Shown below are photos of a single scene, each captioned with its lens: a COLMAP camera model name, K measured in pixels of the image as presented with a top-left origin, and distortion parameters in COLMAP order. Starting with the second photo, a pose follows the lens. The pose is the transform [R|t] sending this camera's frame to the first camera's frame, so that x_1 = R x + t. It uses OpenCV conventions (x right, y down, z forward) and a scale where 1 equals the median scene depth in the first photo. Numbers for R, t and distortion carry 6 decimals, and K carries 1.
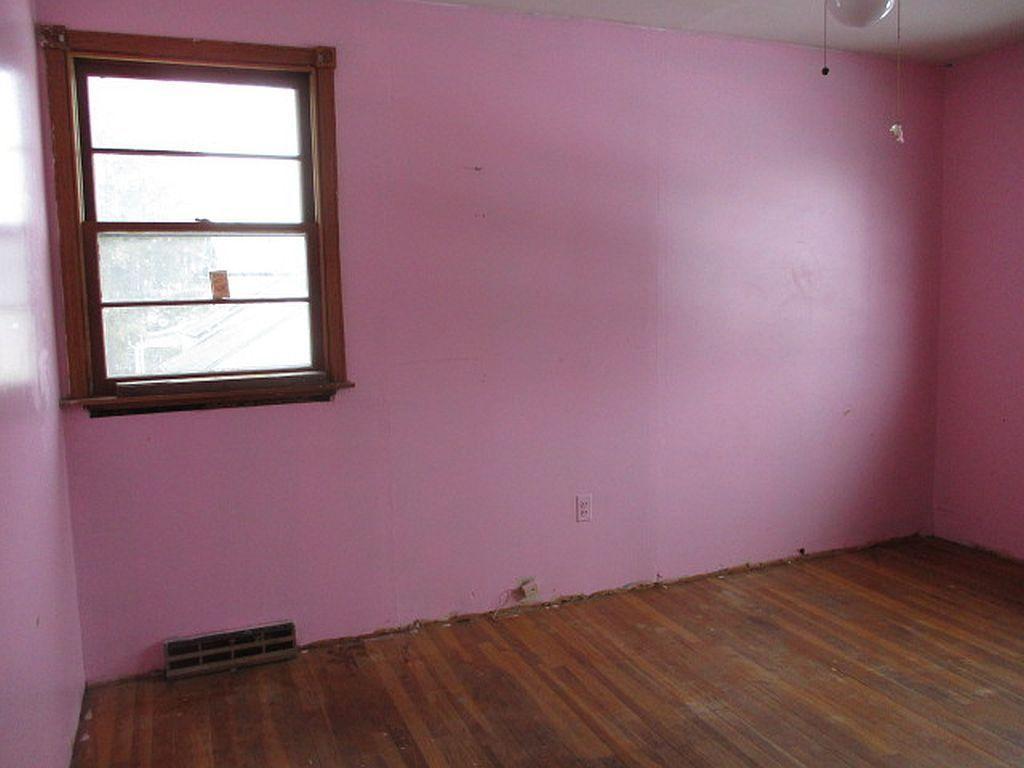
lens RADIAL K [[861.7, 0, 514.8], [0, 861.7, 378.3], [0, 0, 1]] dist [-0.023188, 0.016162]
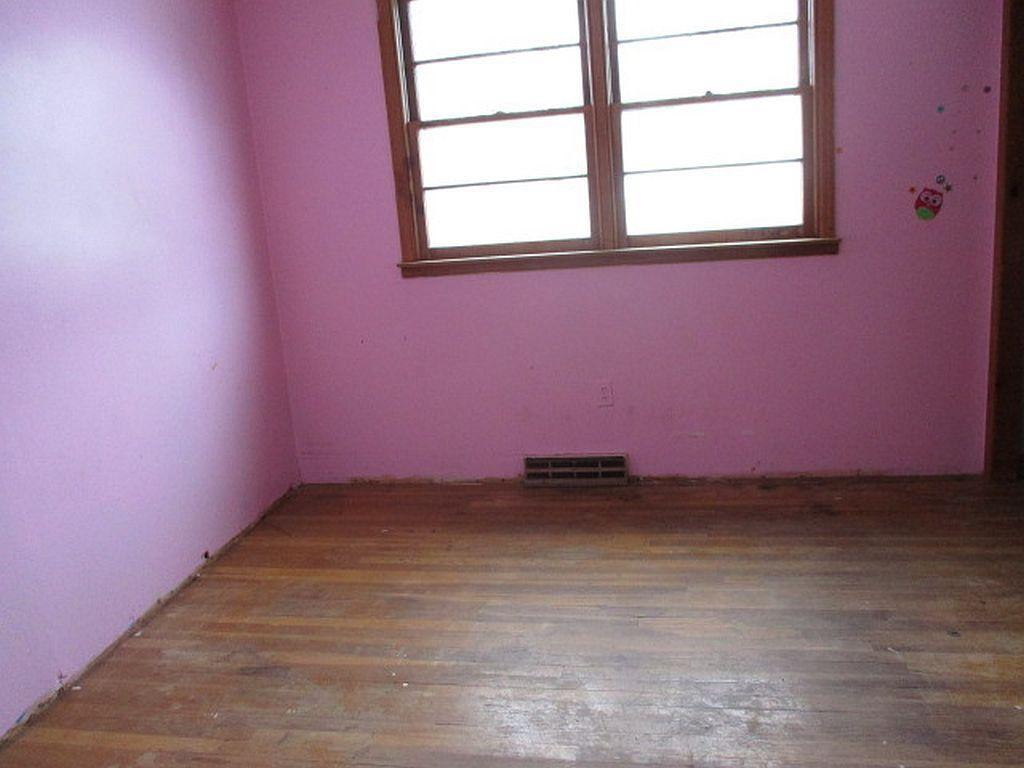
lens RADIAL K [[861.7, 0, 514.8], [0, 861.7, 378.3], [0, 0, 1]] dist [-0.023188, 0.016162]
pose [[0.544360, -0.205184, 0.813371, -0.116000], [0.155743, 0.977487, 0.142351, -0.020333], [-0.824267, 0.049187, 0.564061, 0.367920]]
